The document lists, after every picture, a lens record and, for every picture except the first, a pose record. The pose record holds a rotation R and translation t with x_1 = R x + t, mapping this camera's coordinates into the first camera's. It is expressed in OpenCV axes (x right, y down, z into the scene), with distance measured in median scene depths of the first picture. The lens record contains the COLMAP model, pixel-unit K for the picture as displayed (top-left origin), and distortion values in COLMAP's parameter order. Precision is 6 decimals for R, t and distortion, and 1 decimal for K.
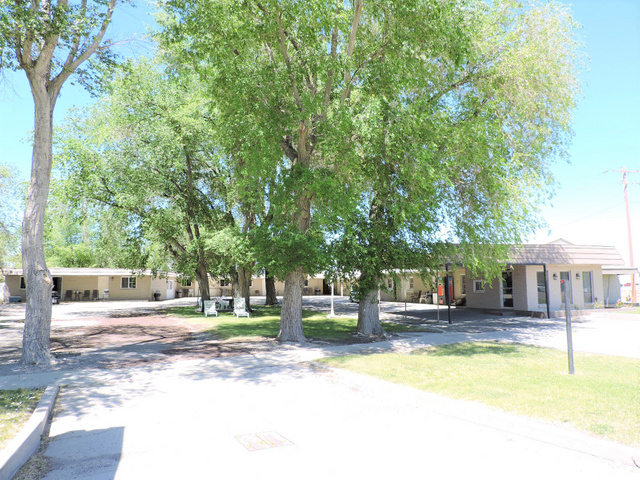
lens RADIAL K [[467.4, 0, 317.0], [0, 467.4, 239.0], [0, 0, 1]] dist [-0.015407, -0.001039]
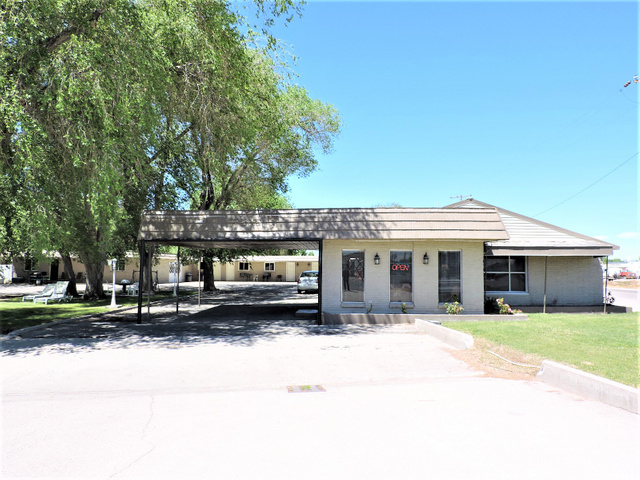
lens RADIAL K [[519.9, 0, 323.9], [0, 519.9, 241.3], [0, 0, 1]] dist [0.004848, -0.001588]
pose [[0.926104, -0.010085, -0.377133, 0.627432], [0.026782, 0.998878, 0.039056, 0.024506], [0.376316, -0.046270, 0.925335, 0.288841]]
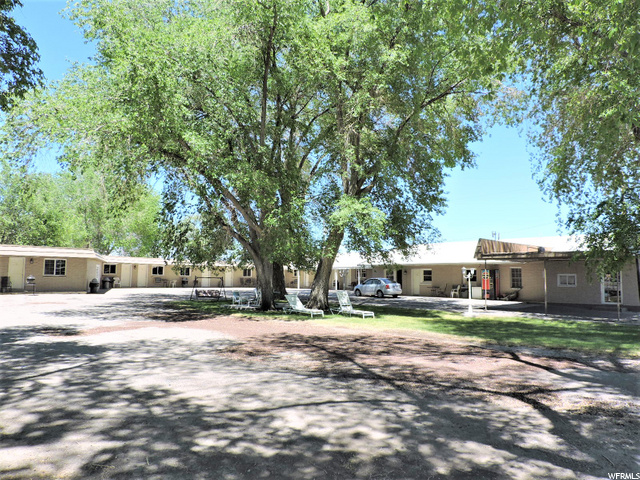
lens RADIAL K [[467.4, 0, 321.6], [0, 467.4, 239.2], [0, 0, 1]] dist [-0.015407, -0.001039]
pose [[0.917140, 0.049603, 0.395467, -0.516808], [-0.057094, 0.998343, 0.007186, 0.036916], [-0.394455, -0.029169, 0.918452, 0.307539]]
